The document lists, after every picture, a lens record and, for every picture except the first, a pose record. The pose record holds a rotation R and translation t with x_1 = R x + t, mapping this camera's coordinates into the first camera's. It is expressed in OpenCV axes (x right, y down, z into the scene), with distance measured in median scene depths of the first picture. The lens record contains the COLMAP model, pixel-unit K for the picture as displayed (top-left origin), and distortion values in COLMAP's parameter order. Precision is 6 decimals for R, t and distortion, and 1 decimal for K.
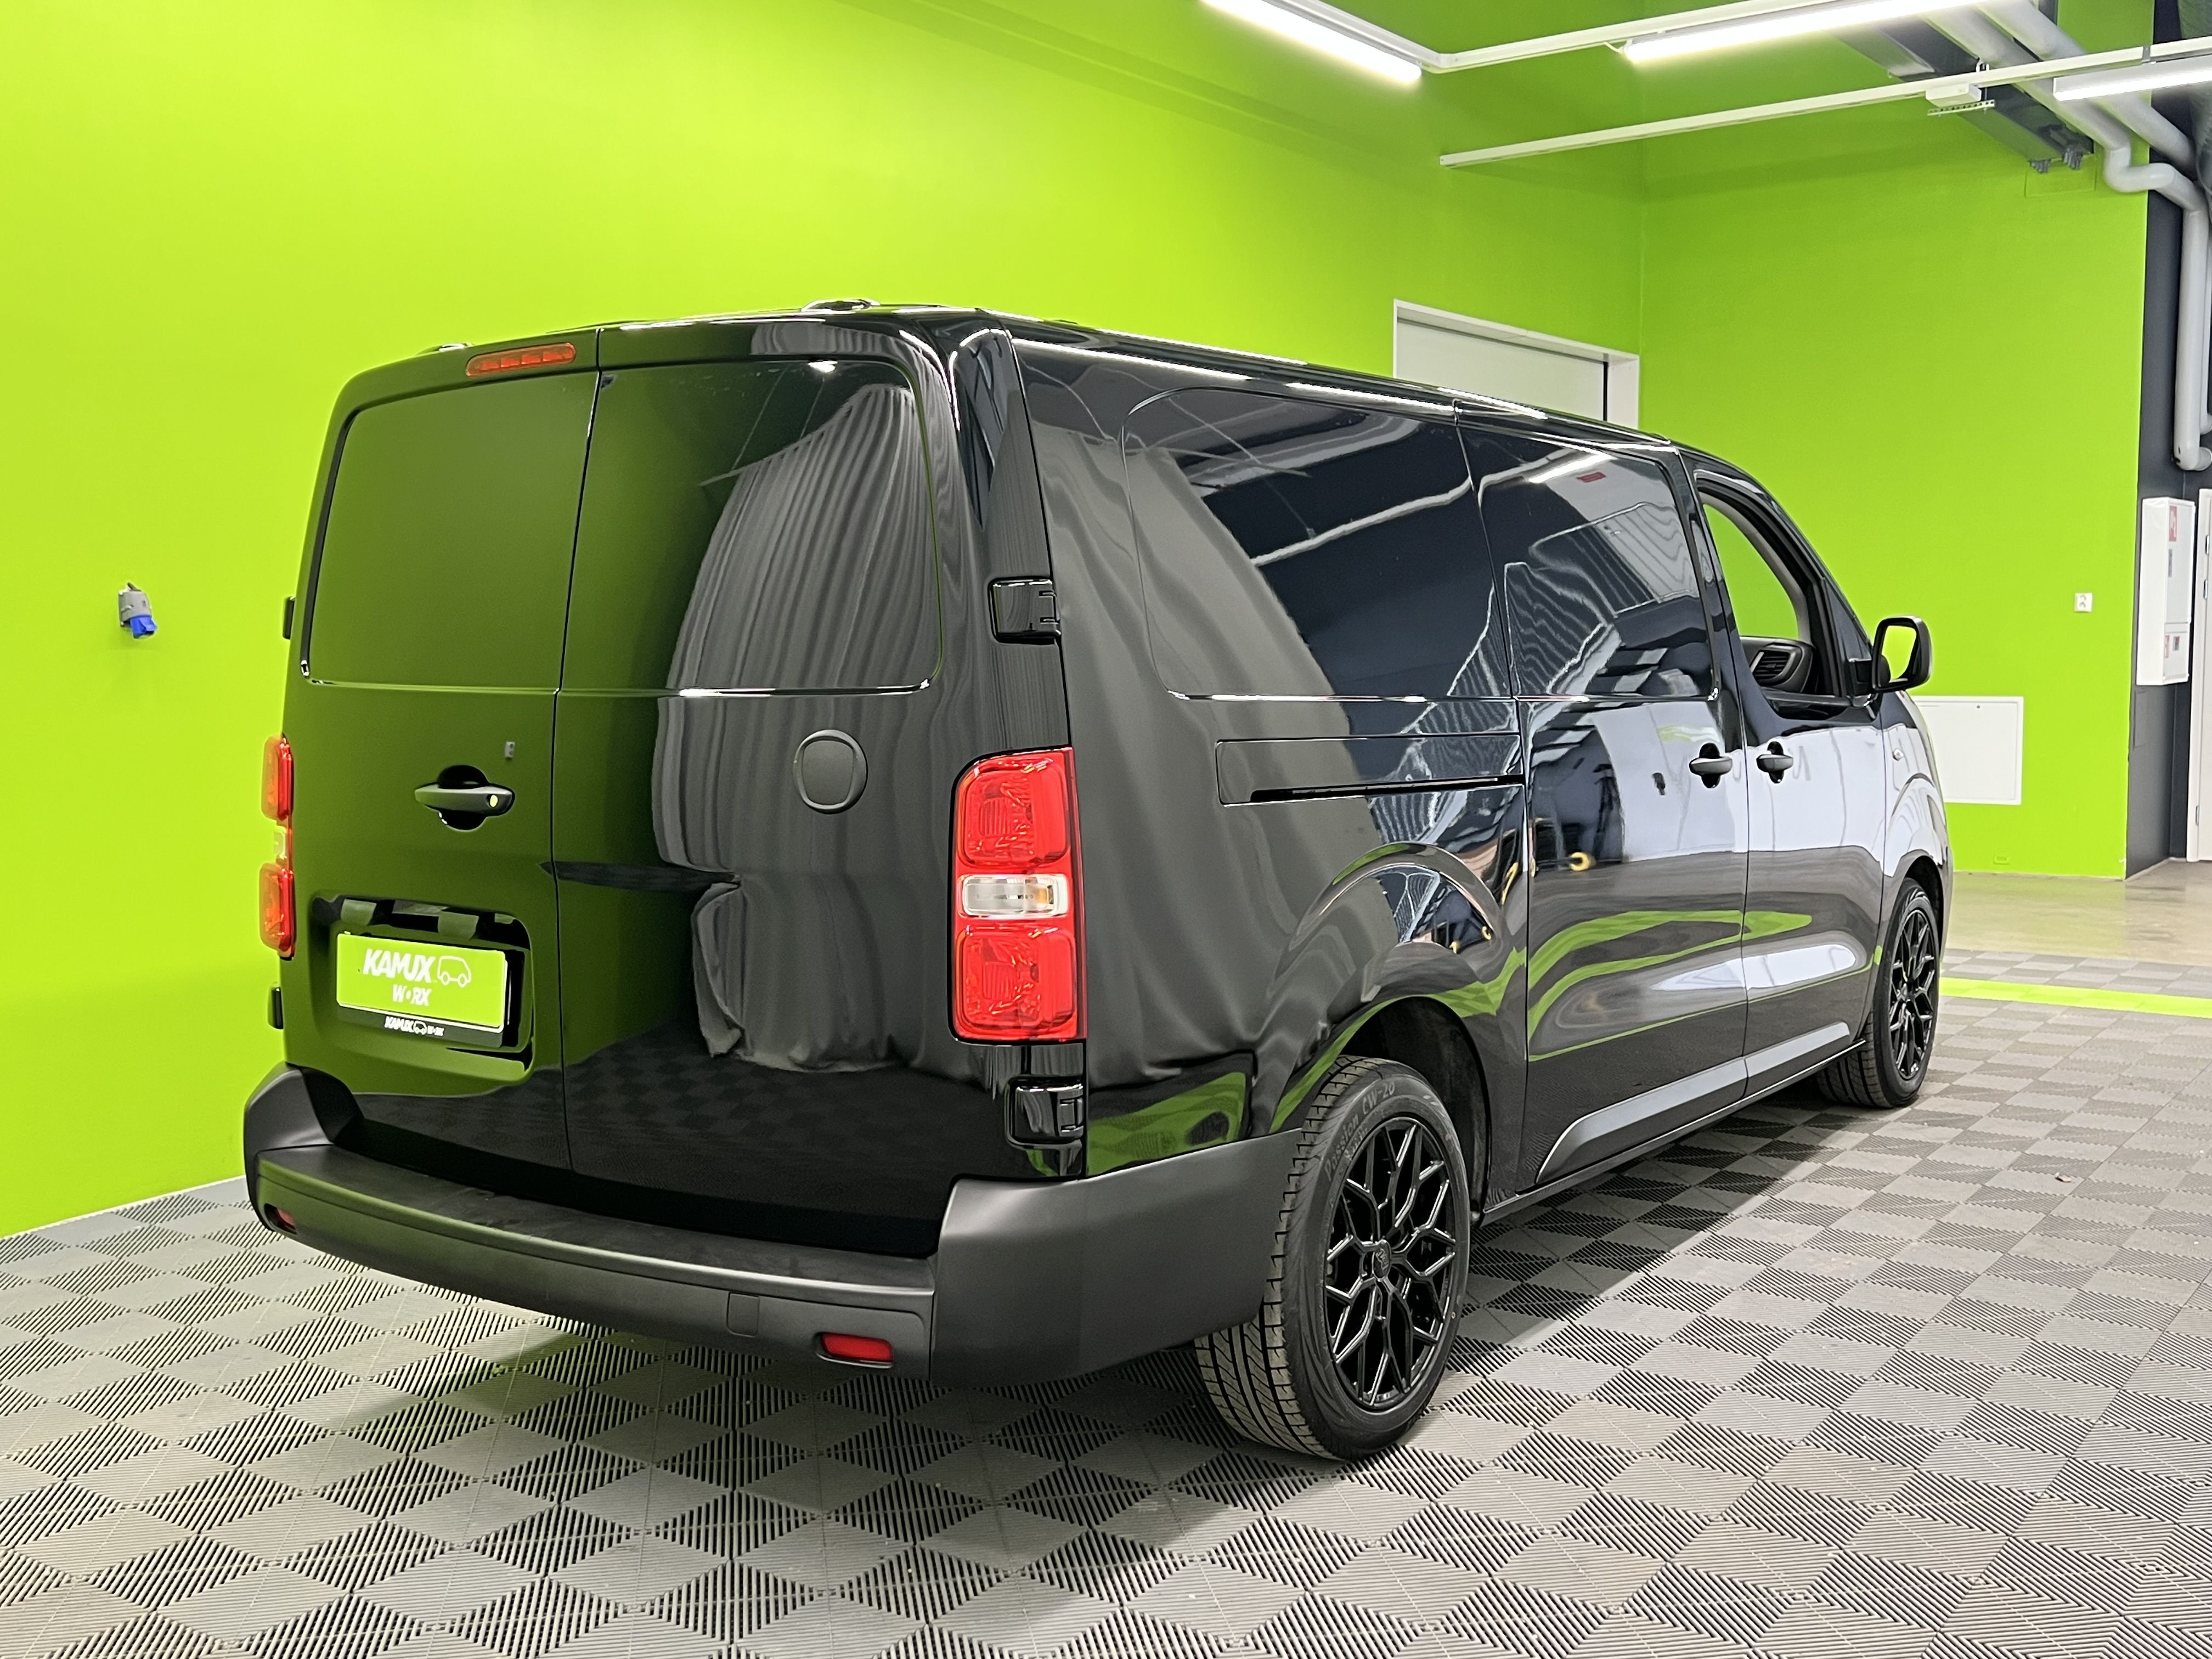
lens RADIAL K [[2309.9, 0, 1106.0], [0, 2309.9, 829.5], [0, 0, 1]] dist [0.071750, -0.005663]
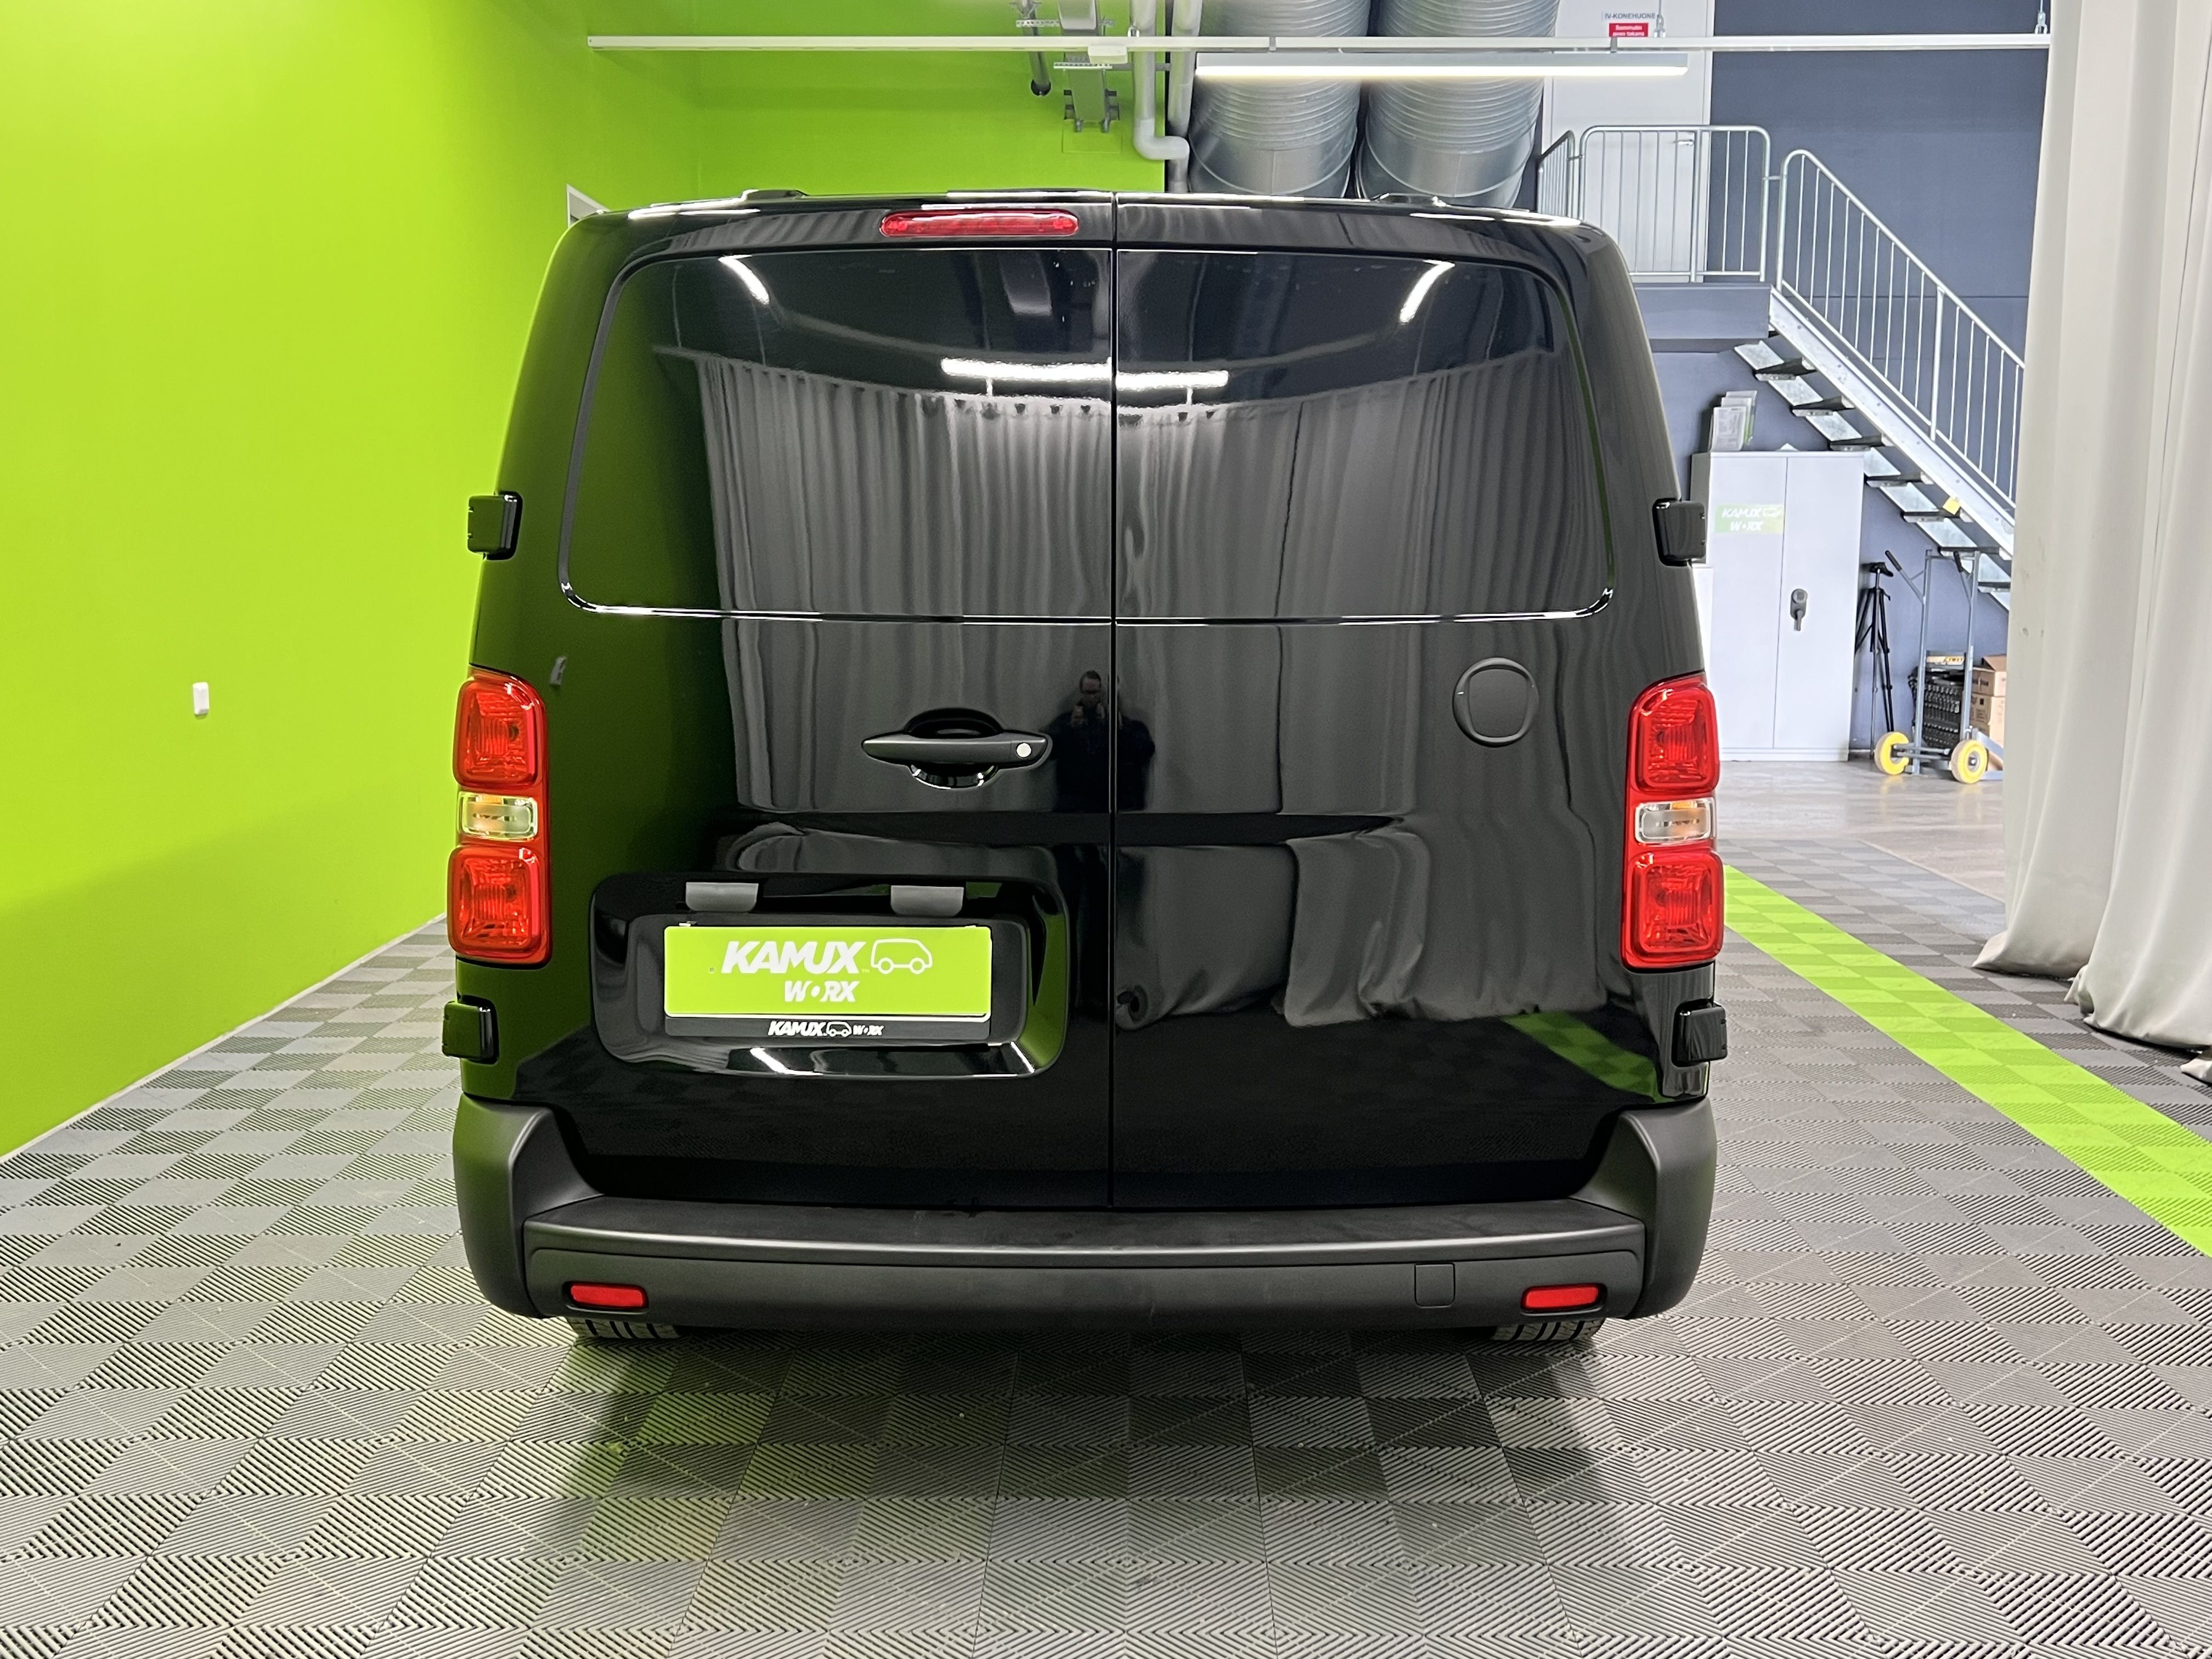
lens RADIAL K [[2309.9, 0, 1106.0], [0, 2309.9, 829.5], [0, 0, 1]] dist [0.071750, -0.005663]
pose [[0.813794, -0.062780, 0.577752, -0.689671], [0.040139, 0.997846, 0.051891, -0.024630], [-0.579766, -0.019039, 0.814561, 0.275158]]
